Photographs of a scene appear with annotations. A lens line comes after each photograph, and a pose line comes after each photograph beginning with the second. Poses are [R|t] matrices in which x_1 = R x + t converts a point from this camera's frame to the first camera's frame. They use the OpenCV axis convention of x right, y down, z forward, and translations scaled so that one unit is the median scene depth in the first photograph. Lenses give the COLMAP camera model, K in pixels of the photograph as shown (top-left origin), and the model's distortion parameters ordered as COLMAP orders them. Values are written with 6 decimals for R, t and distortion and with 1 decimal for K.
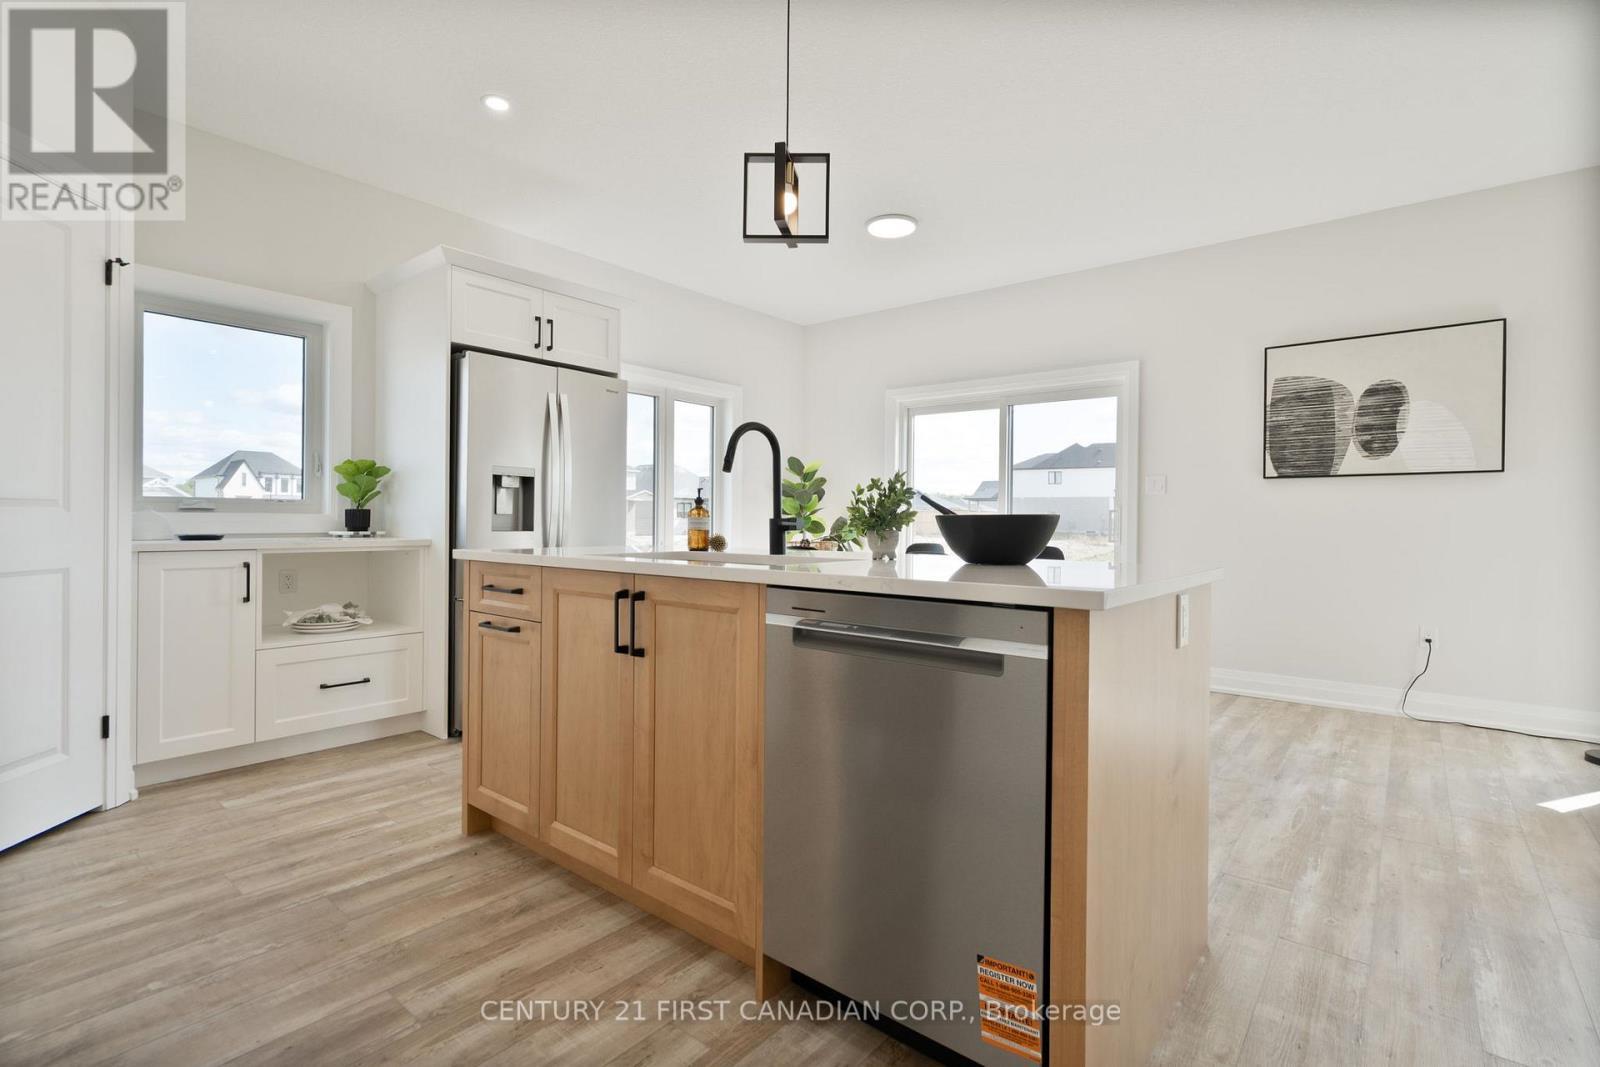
lens RADIAL K [[745.6, 0, 795.6], [0, 745.6, 516.9], [0, 0, 1]] dist [-0.000429, 0.000224]
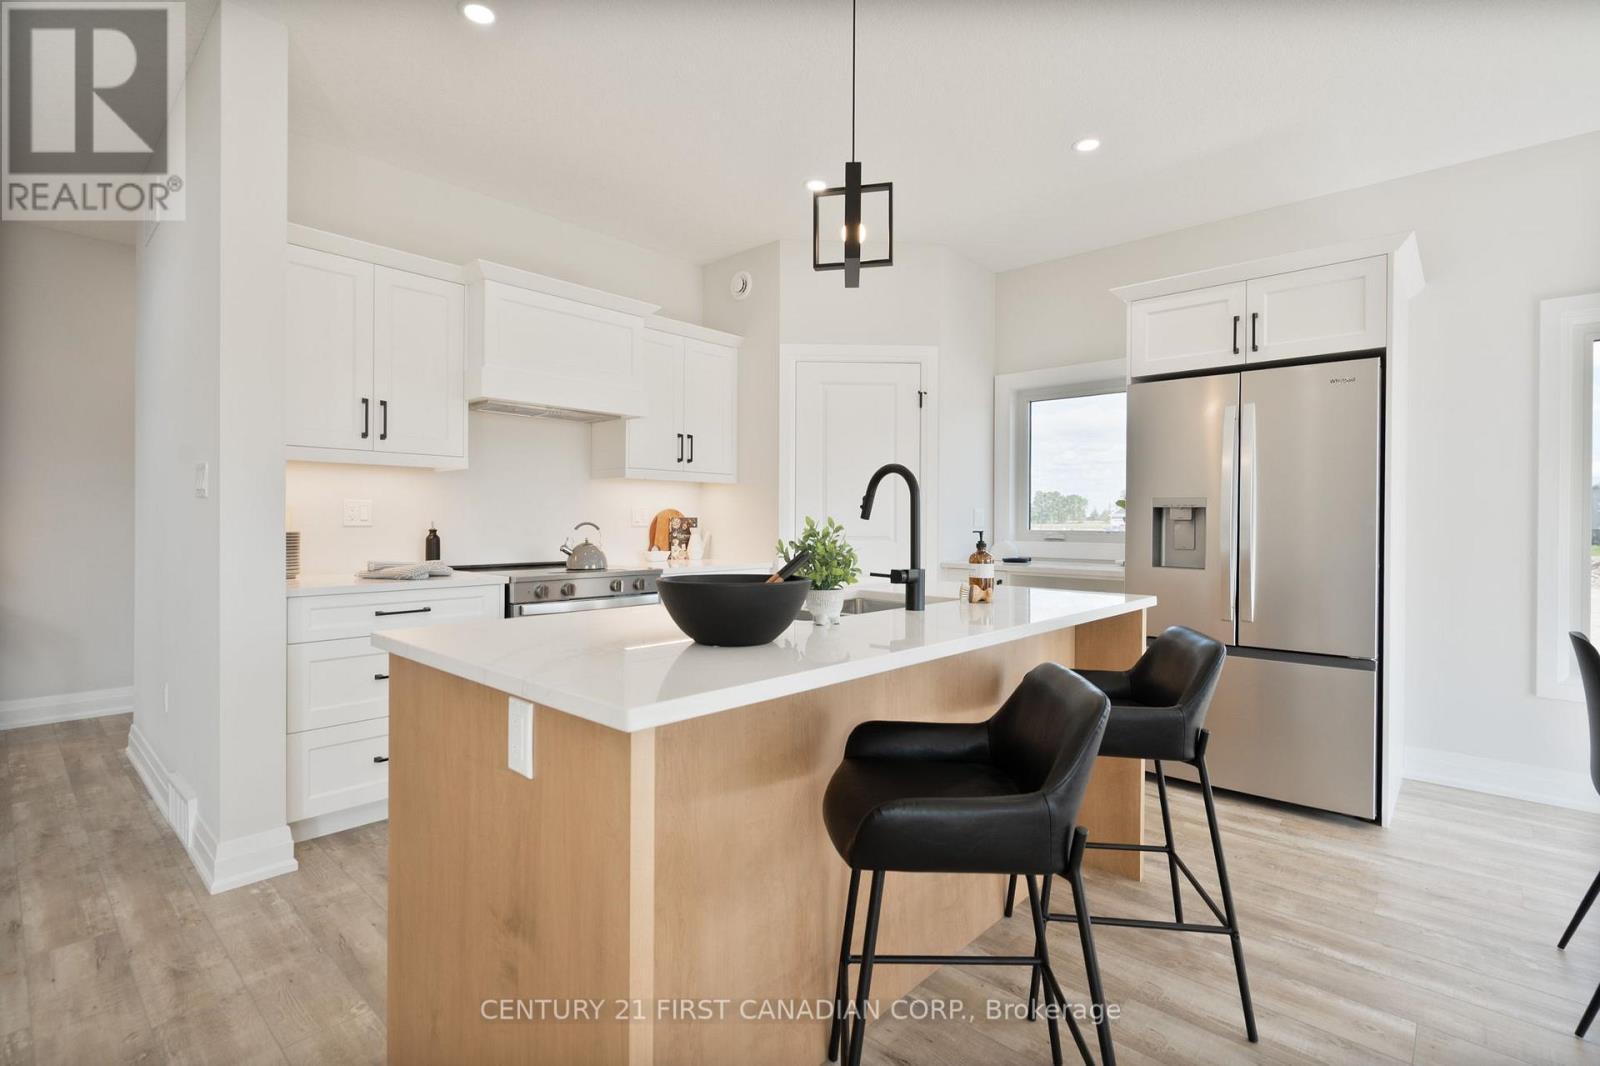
lens RADIAL K [[745.6, 0, 799.8], [0, 745.6, 525.1], [0, 0, 1]] dist [-0.000429, 0.000224]
pose [[-0.043029, -0.002684, -0.999070, 0.643363], [-0.002802, 0.999993, -0.002565, -0.034968], [0.999070, 0.002689, -0.043036, 0.672555]]
